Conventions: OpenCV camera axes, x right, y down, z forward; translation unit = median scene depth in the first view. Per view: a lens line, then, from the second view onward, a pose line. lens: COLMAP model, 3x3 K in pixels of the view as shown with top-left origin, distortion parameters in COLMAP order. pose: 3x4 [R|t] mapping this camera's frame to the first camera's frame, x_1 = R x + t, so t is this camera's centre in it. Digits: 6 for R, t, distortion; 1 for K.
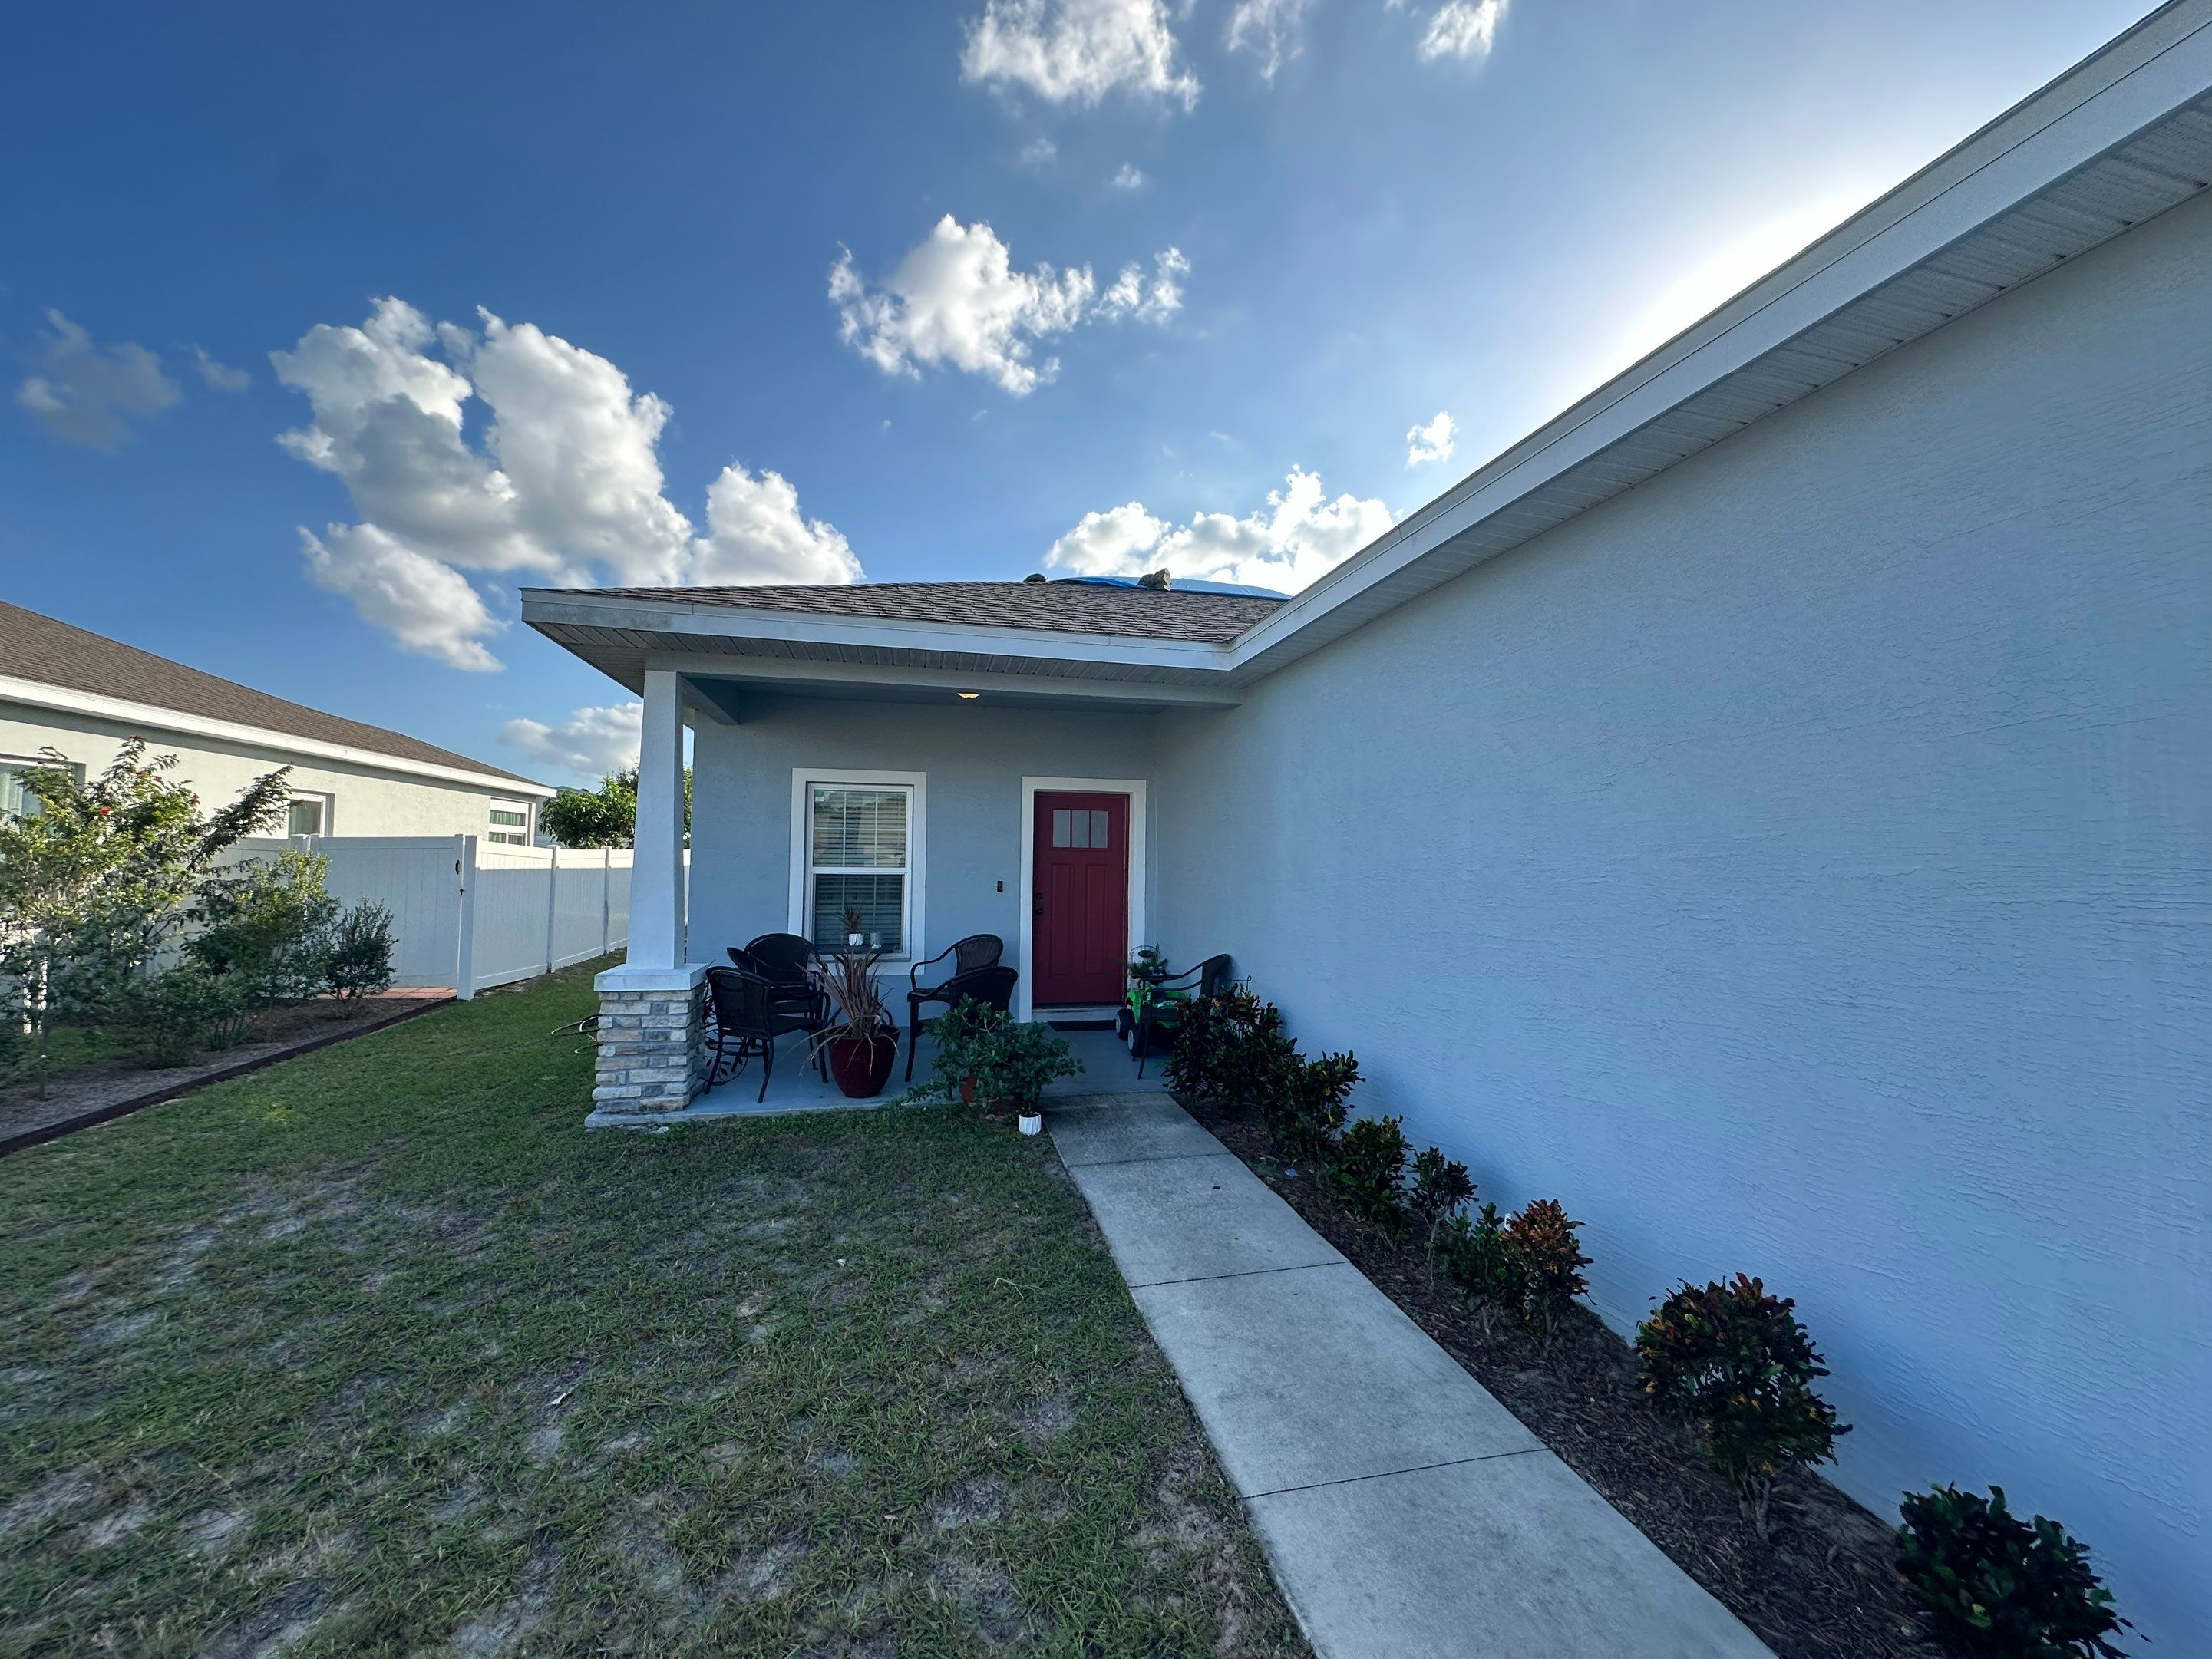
lens RADIAL K [[880.8, 0, 1108.9], [0, 880.8, 835.5], [0, 0, 1]] dist [0.003049, -0.000299]
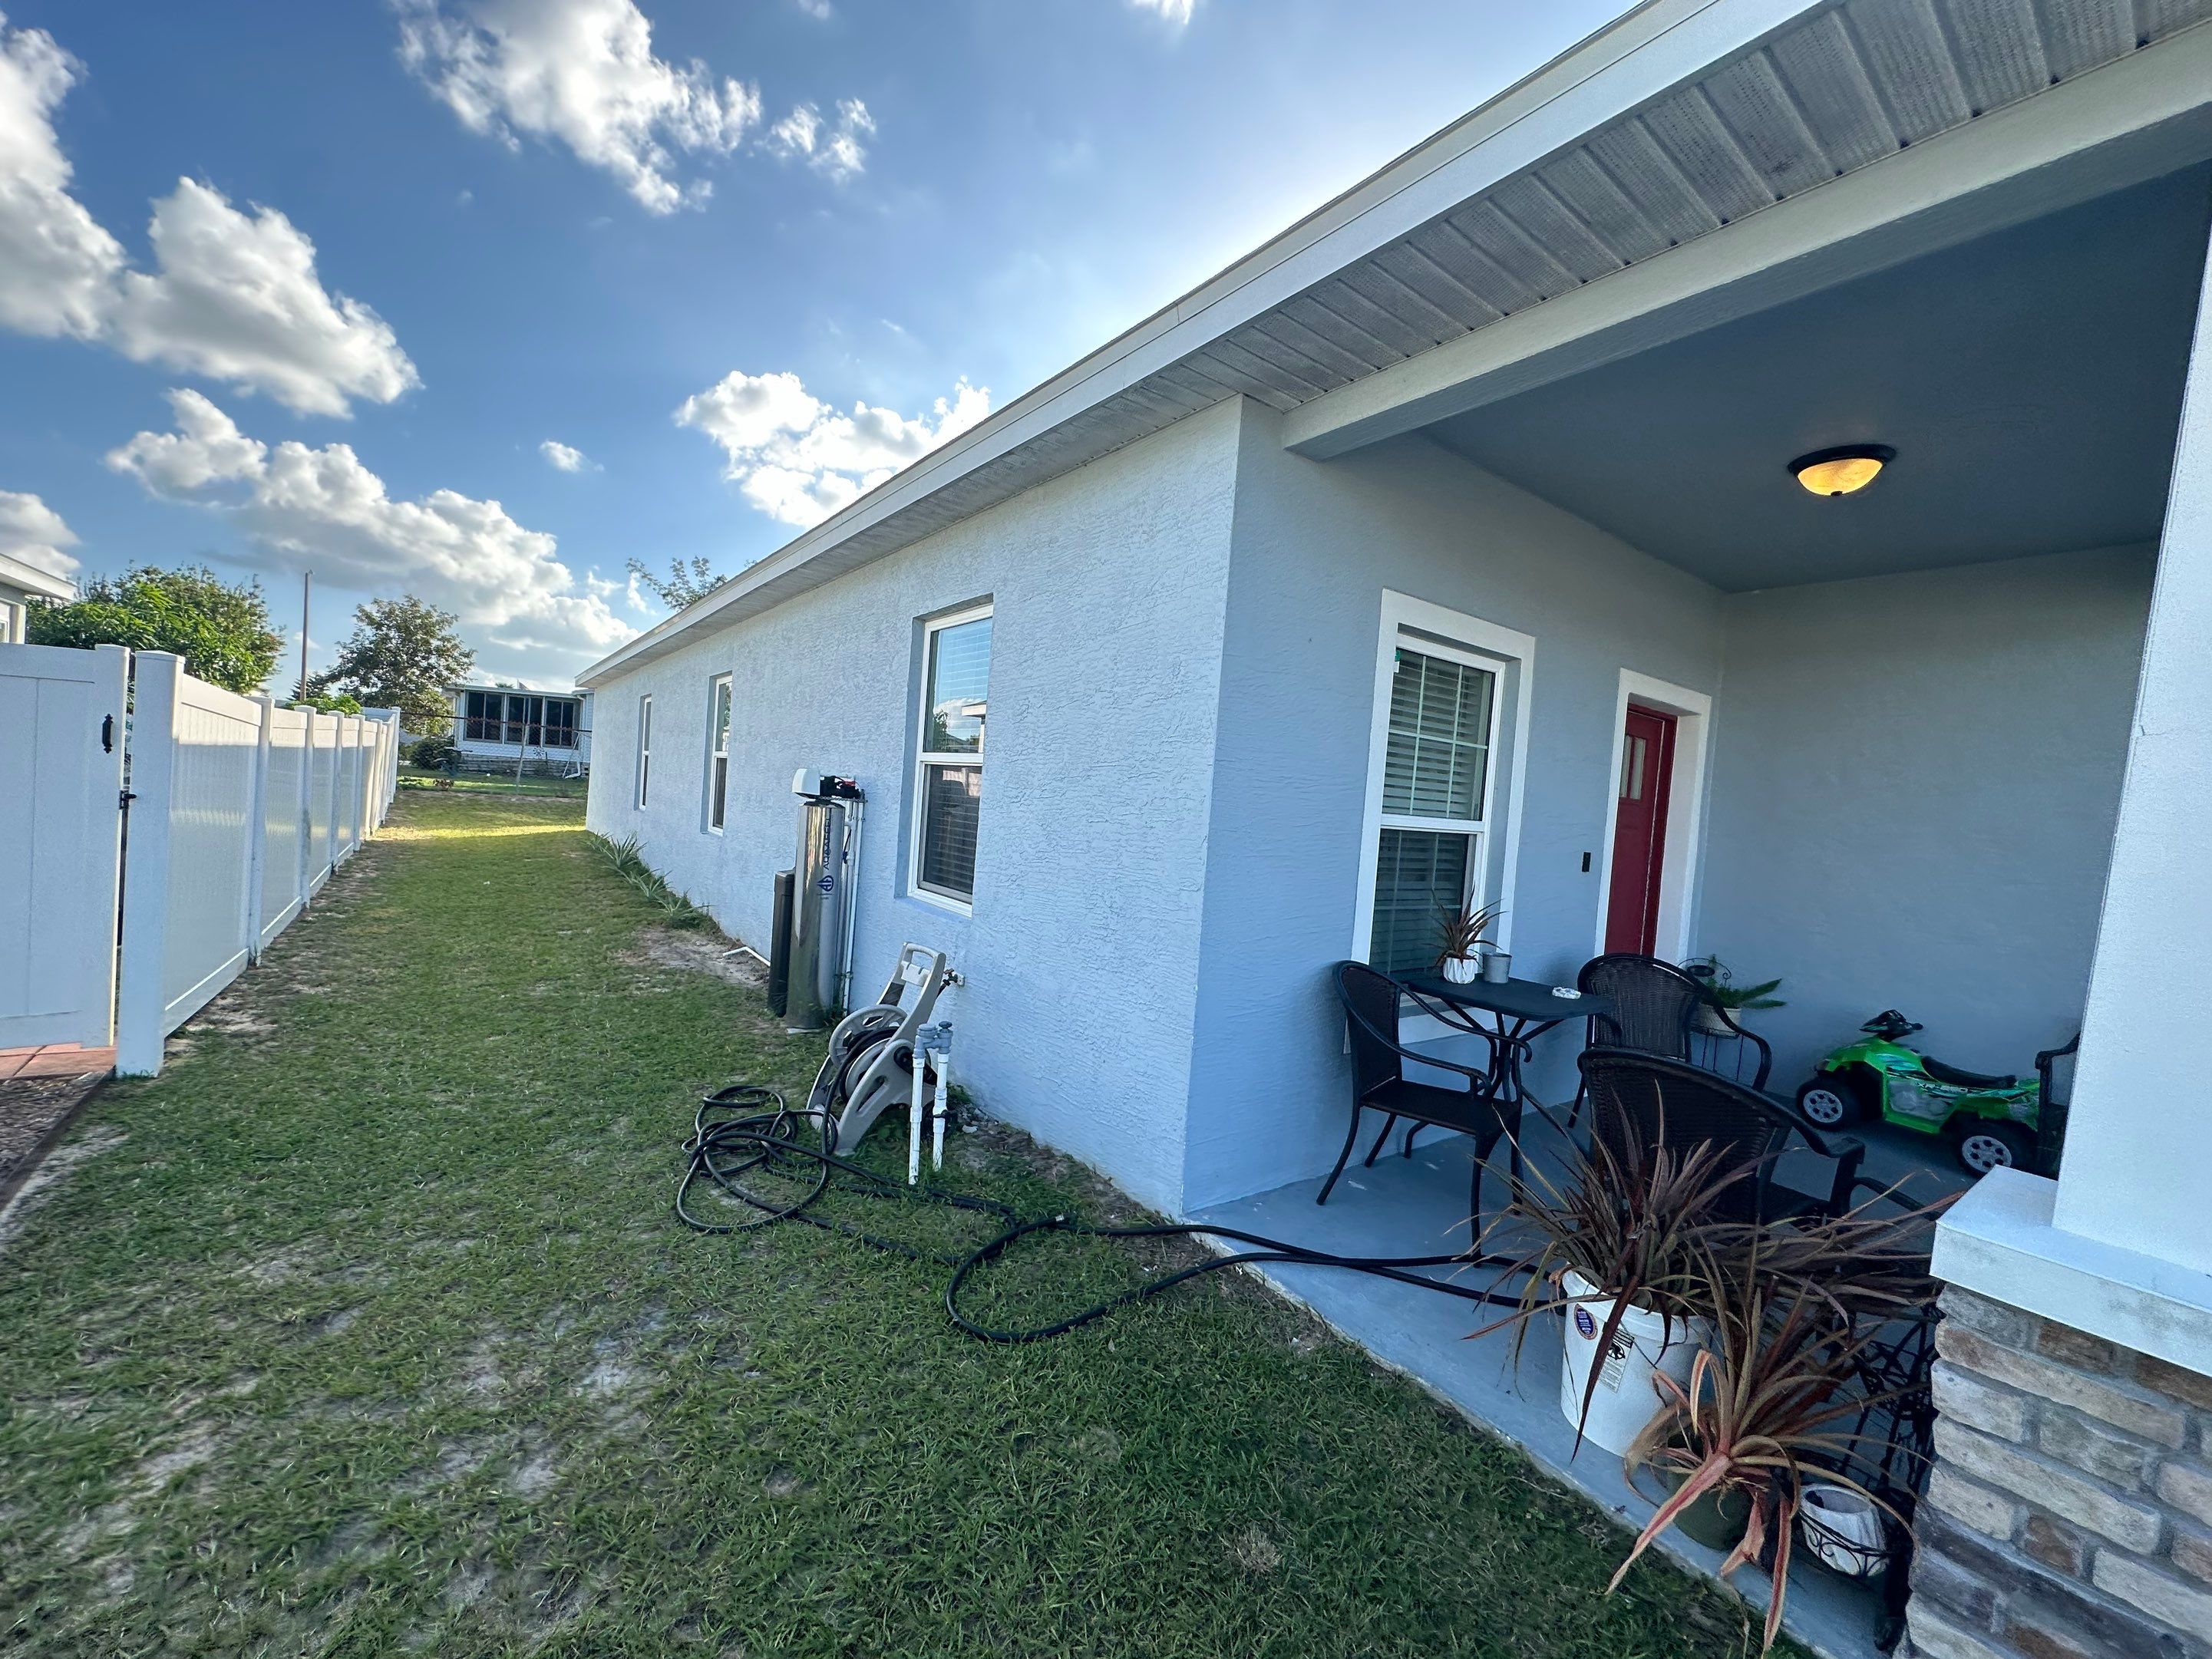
lens RADIAL K [[872.6, 0, 1104.7], [0, 872.6, 818.2], [0, 0, 1]] dist [0.000615, 0.000150]
pose [[0.915712, 0.050249, 0.398680, -0.573282], [-0.078827, 0.995336, 0.055606, 0.020057], [-0.394026, -0.082346, 0.915403, 0.558082]]
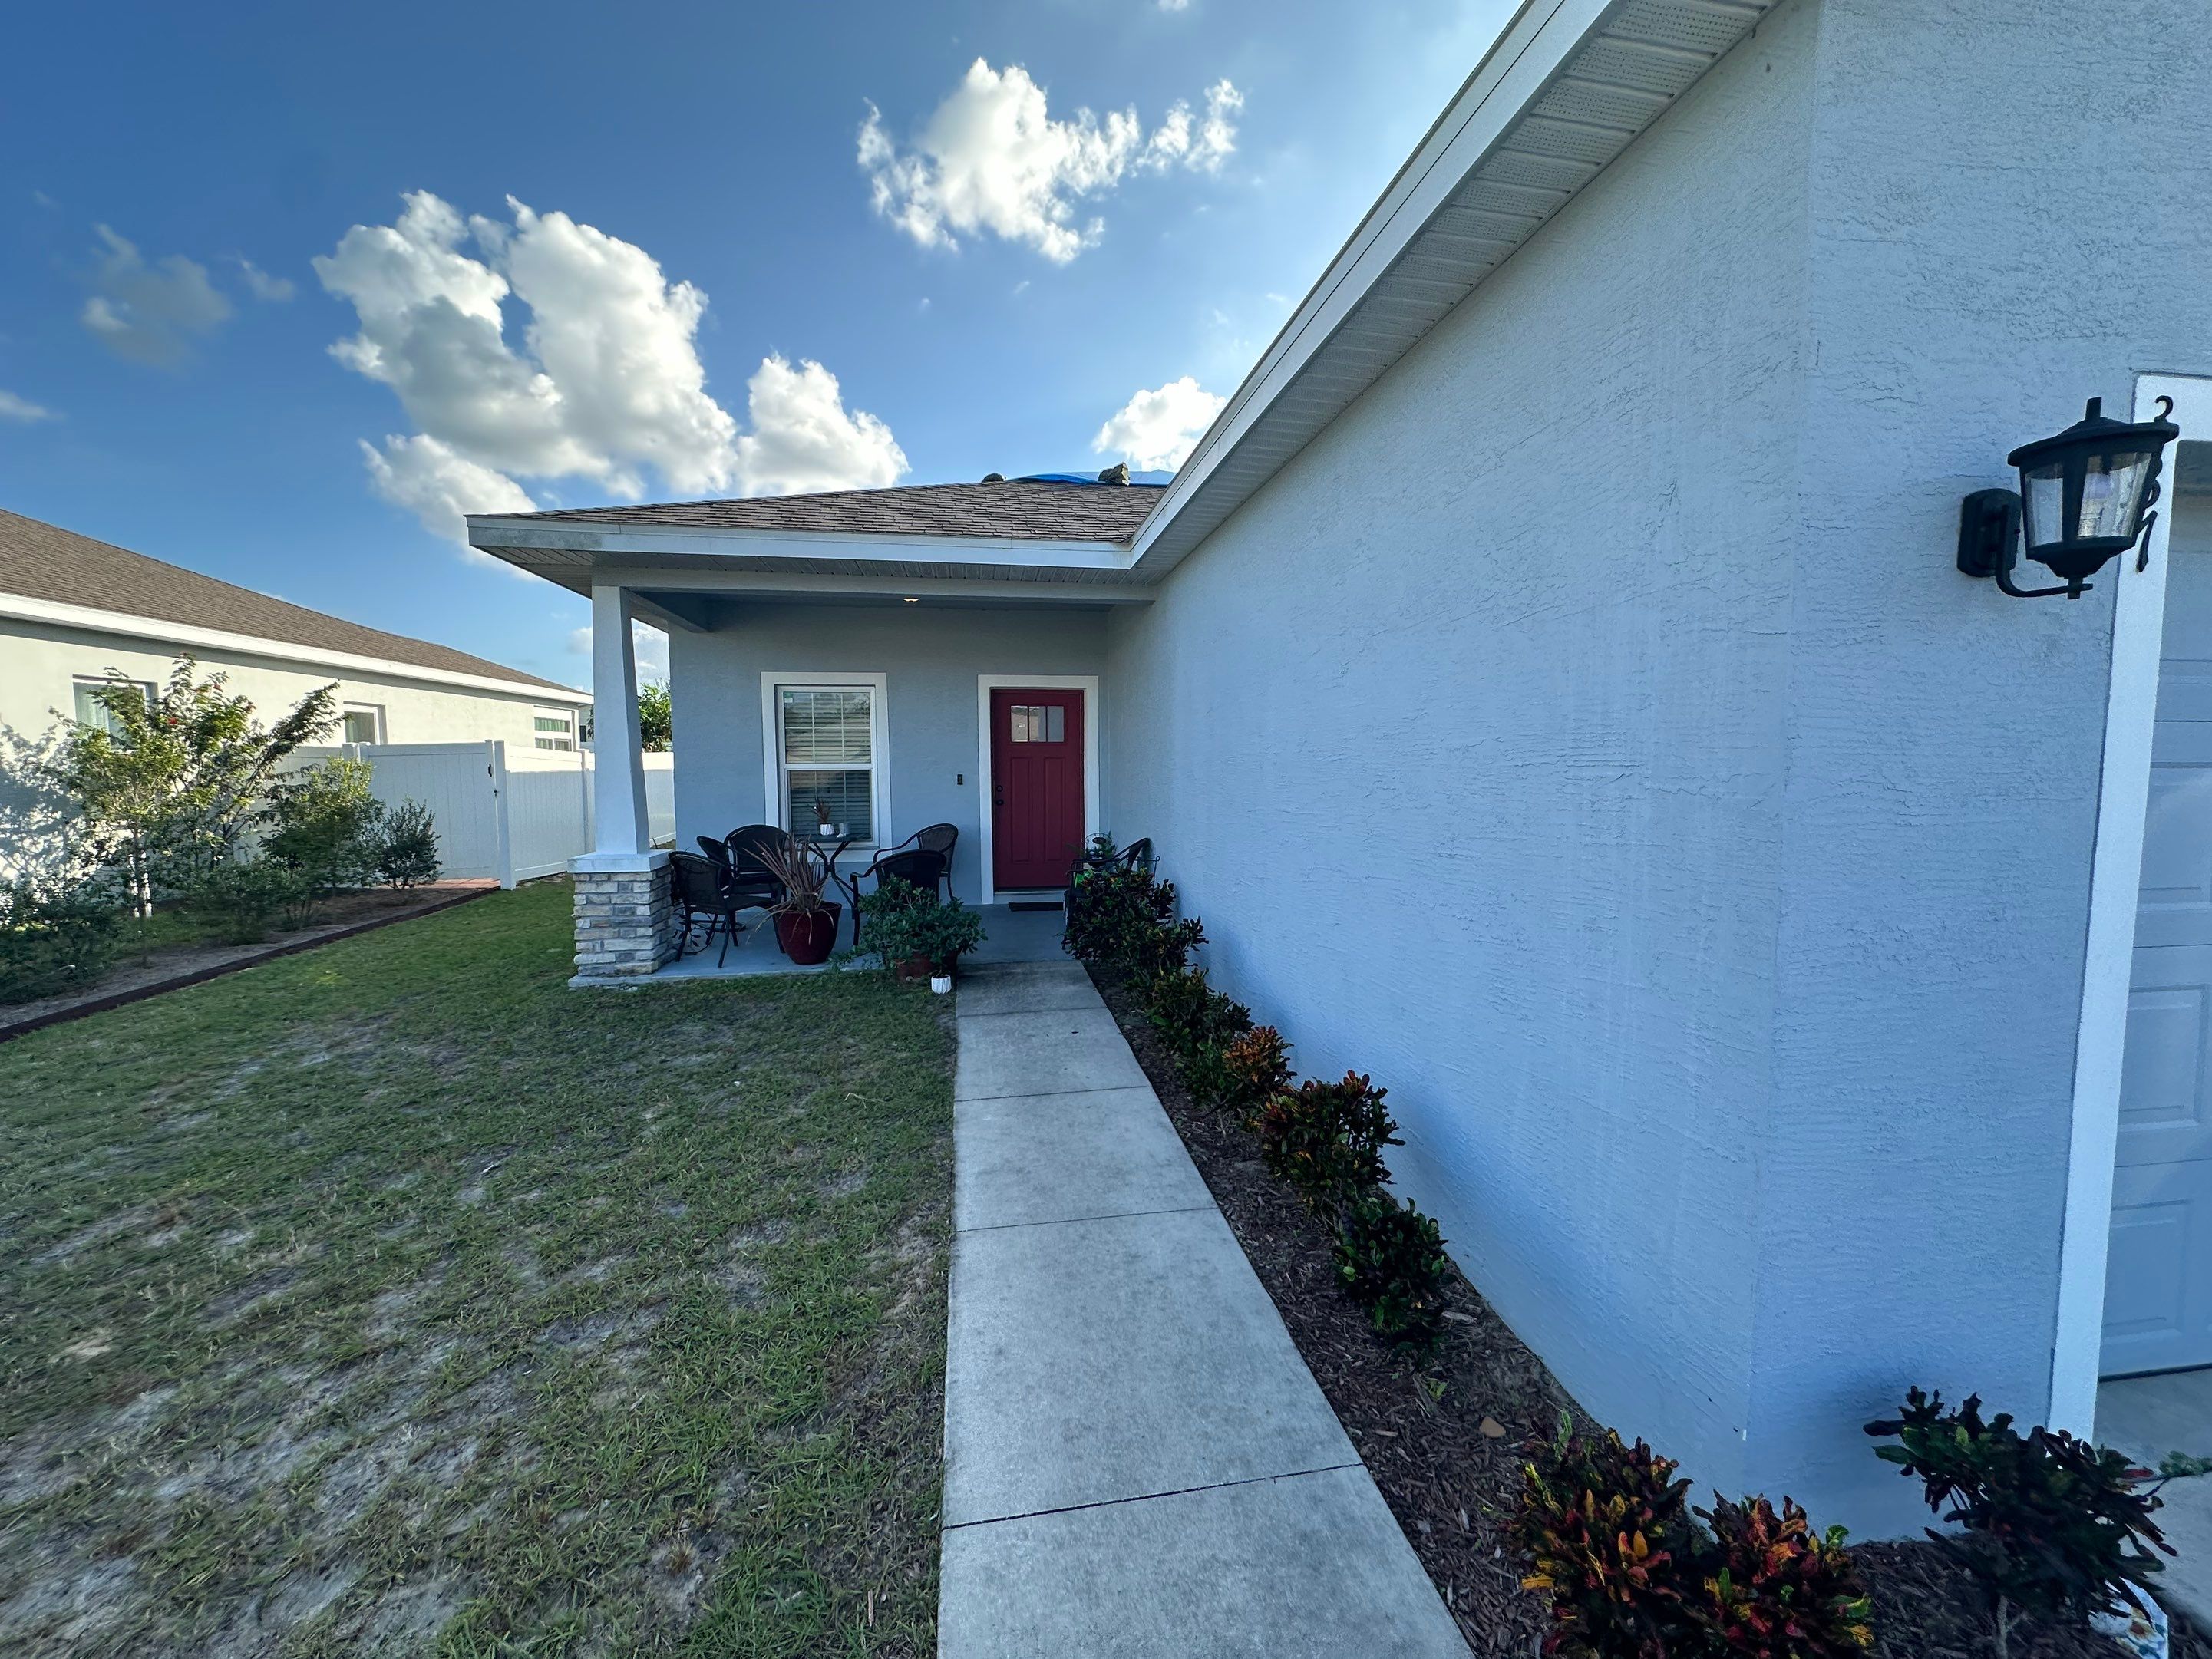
lens RADIAL K [[879.9, 0, 1108.1], [0, 879.9, 834.2], [0, 0, 1]] dist [0.003205, -0.000492]
pose [[0.997737, -0.012121, -0.066138, 0.116583], [0.019684, 0.993179, 0.114928, 0.004635], [0.064294, -0.115970, 0.991170, -0.053186]]
